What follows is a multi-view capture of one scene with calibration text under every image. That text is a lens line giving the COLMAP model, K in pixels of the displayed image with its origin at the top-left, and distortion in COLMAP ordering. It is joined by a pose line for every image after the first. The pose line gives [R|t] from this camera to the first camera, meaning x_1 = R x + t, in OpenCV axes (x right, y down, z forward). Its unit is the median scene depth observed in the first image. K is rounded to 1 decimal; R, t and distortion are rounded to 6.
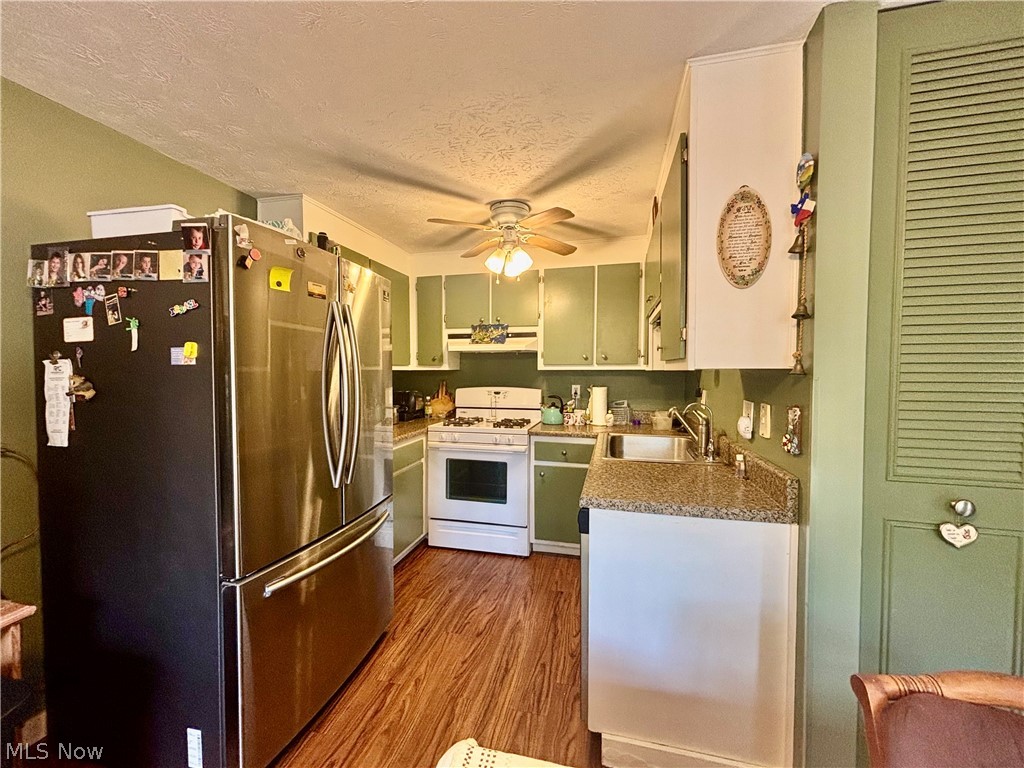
lens RADIAL K [[411.6, 0, 509.6], [0, 411.6, 385.4], [0, 0, 1]] dist [0.001579, 0.000004]
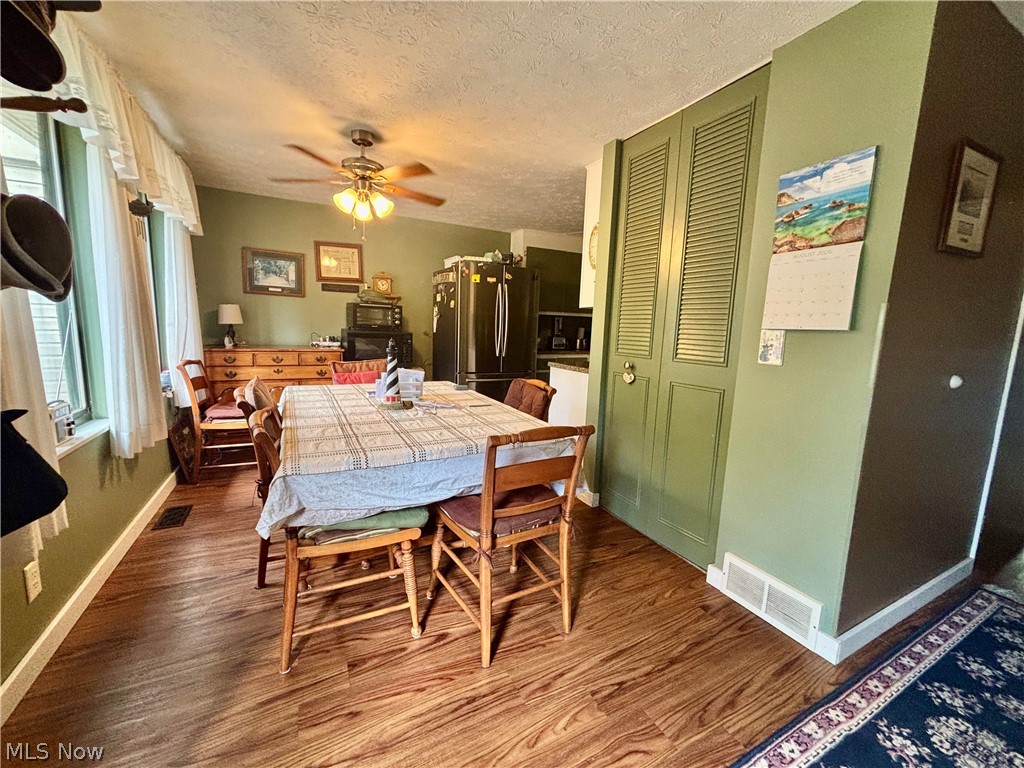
lens RADIAL K [[414.6, 0, 511.4], [0, 414.6, 386.0], [0, 0, 1]] dist [0.000276, 0.000717]
pose [[0.663050, 0.128104, -0.737532, 0.924544], [-0.058601, 0.991108, 0.119465, 0.066791], [0.746278, -0.035991, 0.664661, -0.394548]]
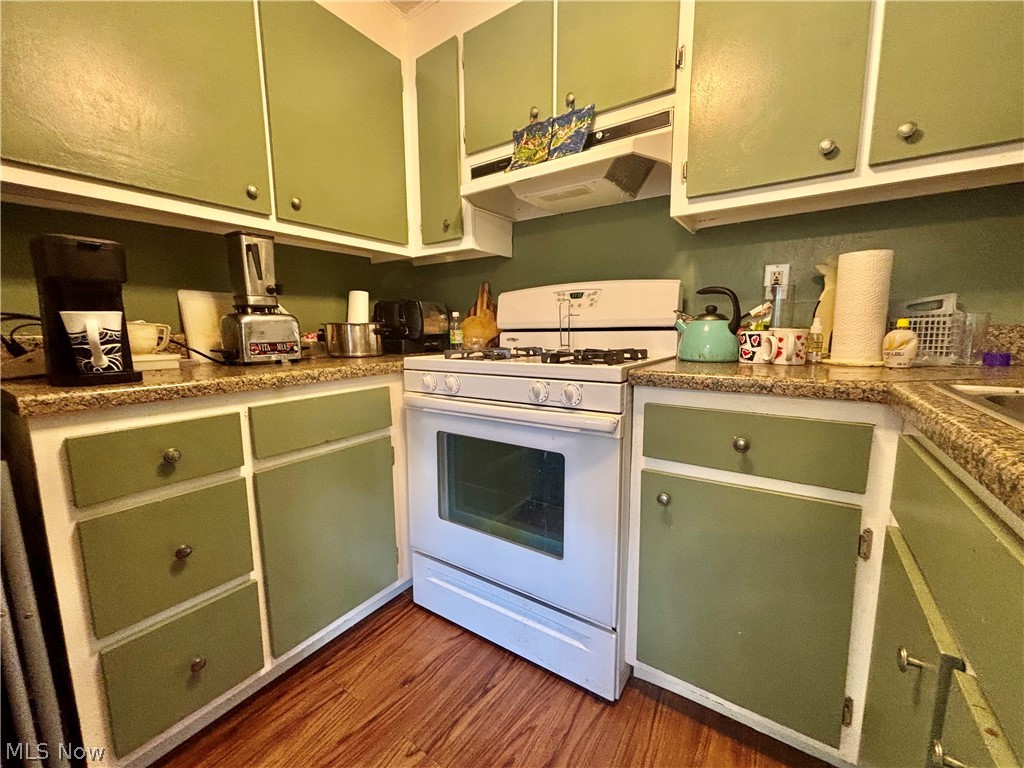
lens RADIAL K [[413.2, 0, 511.0], [0, 413.2, 386.0], [0, 0, 1]] dist [0.000202, 0.000096]
pose [[0.940823, 0.034938, -0.337092, 0.076053], [-0.000174, 0.994721, 0.102614, 0.092279], [0.338897, -0.096483, 0.935863, 0.678059]]
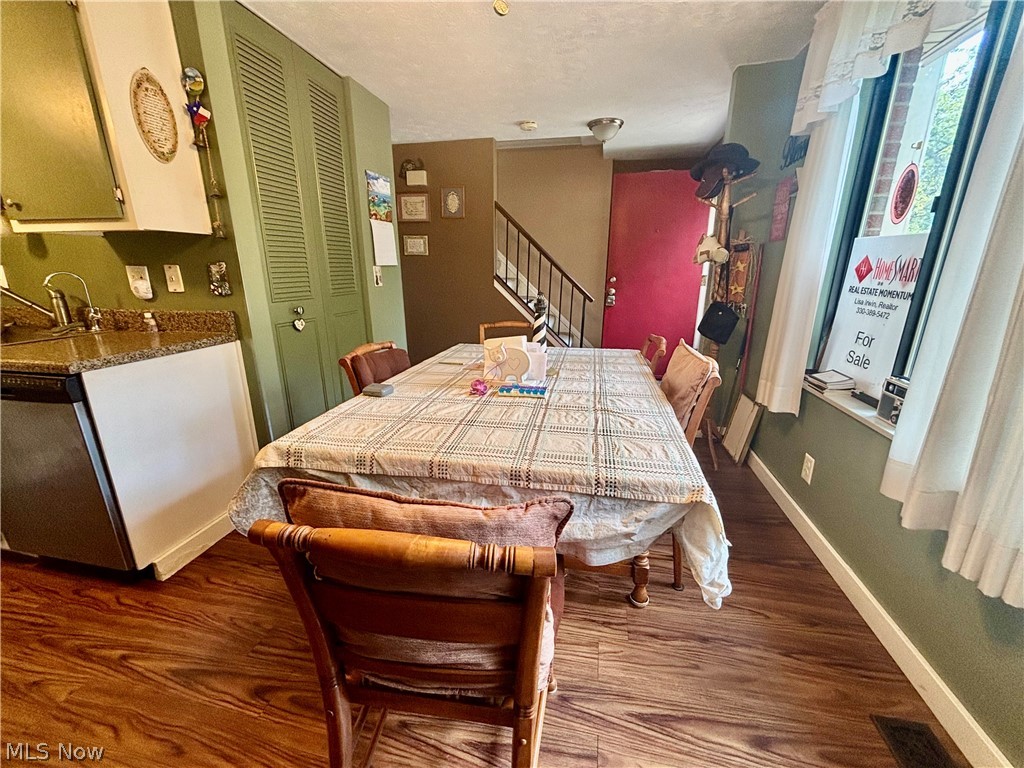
lens RADIAL K [[414.6, 0, 511.4], [0, 414.6, 386.0], [0, 0, 1]] dist [0.000276, 0.000717]
pose [[-0.038642, -0.279268, 0.959435, -0.399931], [0.033699, 0.959242, 0.280569, 0.043545], [-0.998685, 0.043174, -0.027656, 0.007336]]
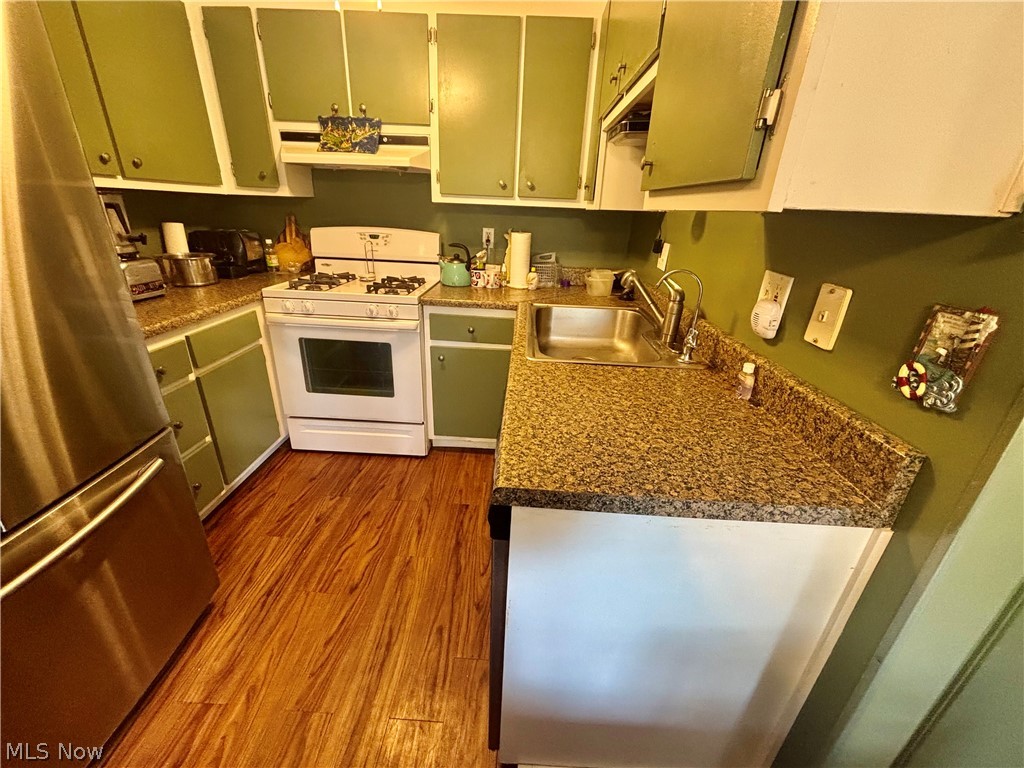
lens RADIAL K [[413.2, 0, 511.0], [0, 413.2, 386.0], [0, 0, 1]] dist [0.000202, 0.000096]
pose [[0.977289, -0.045369, 0.206998, 0.048775], [-0.033000, 0.932314, 0.360141, -0.006872], [-0.209326, -0.358793, 0.909643, 0.301378]]
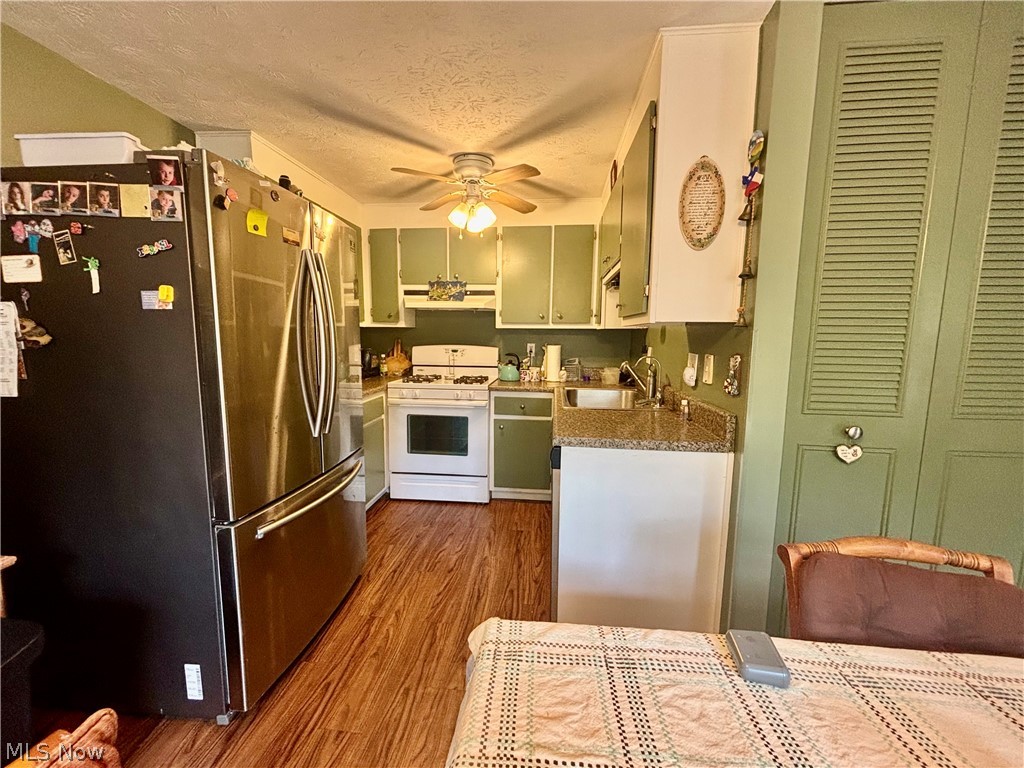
lens RADIAL K [[411.6, 0, 509.6], [0, 411.6, 385.4], [0, 0, 1]] dist [0.001579, 0.000004]
pose [[0.989726, -0.008182, 0.142746, -0.052519], [-0.004484, 0.996094, 0.088187, 0.017006], [-0.142910, -0.087921, 0.985823, -0.035195]]
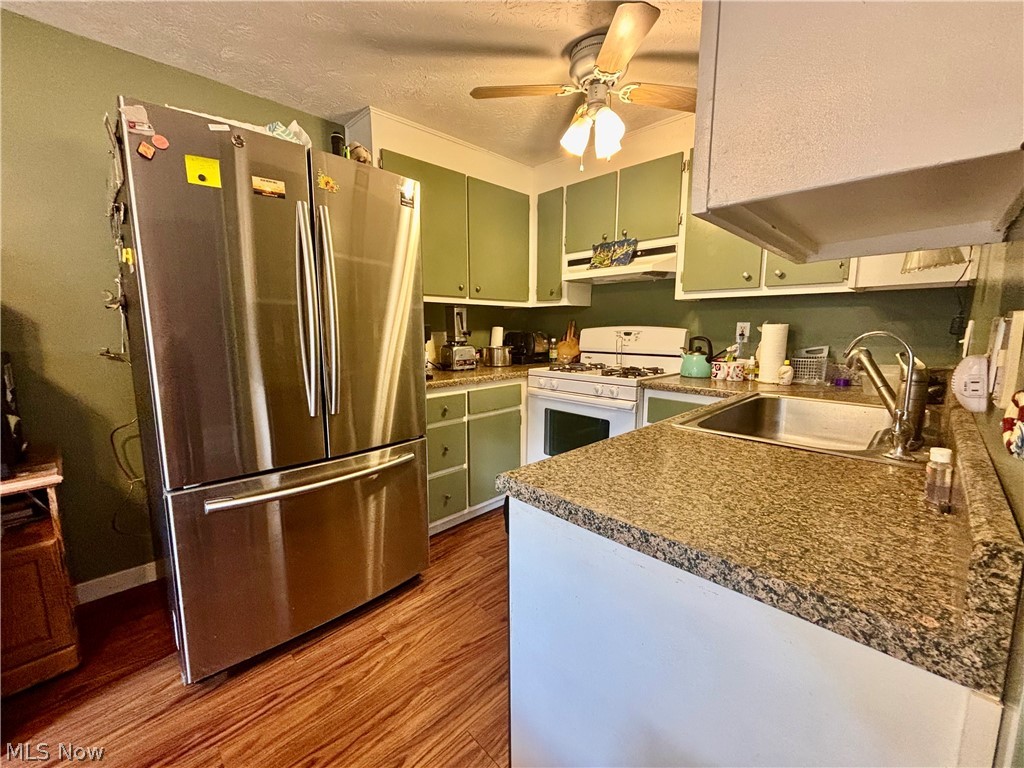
lens RADIAL K [[413.9, 0, 507.9], [0, 413.9, 385.9], [0, 0, 1]] dist [0.003804, 0.000246]
pose [[0.852932, 0.073303, -0.516849, 0.240327], [-0.017273, 0.993513, 0.112401, 0.041369], [0.521736, -0.086943, 0.848665, 0.263461]]
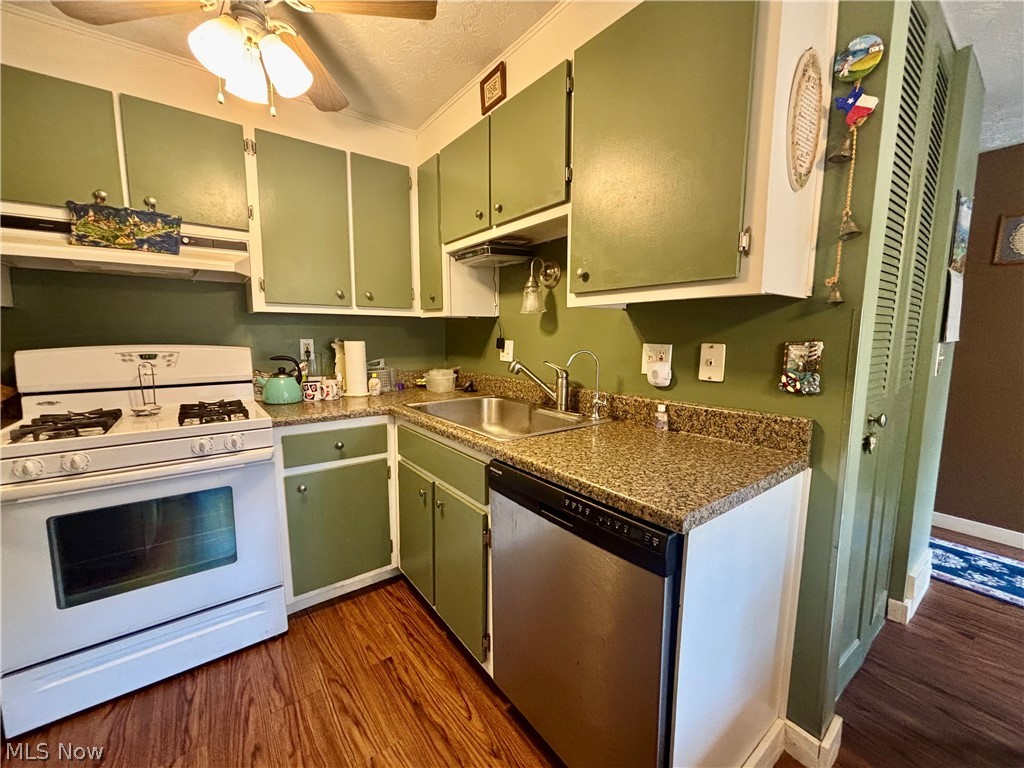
lens RADIAL K [[413.2, 0, 511.0], [0, 413.2, 386.0], [0, 0, 1]] dist [0.000202, 0.000096]
pose [[0.621907, -0.095653, 0.777227, -0.191670], [0.025951, 0.994484, 0.101626, 0.018557], [-0.782661, -0.043032, 0.620959, 0.425391]]
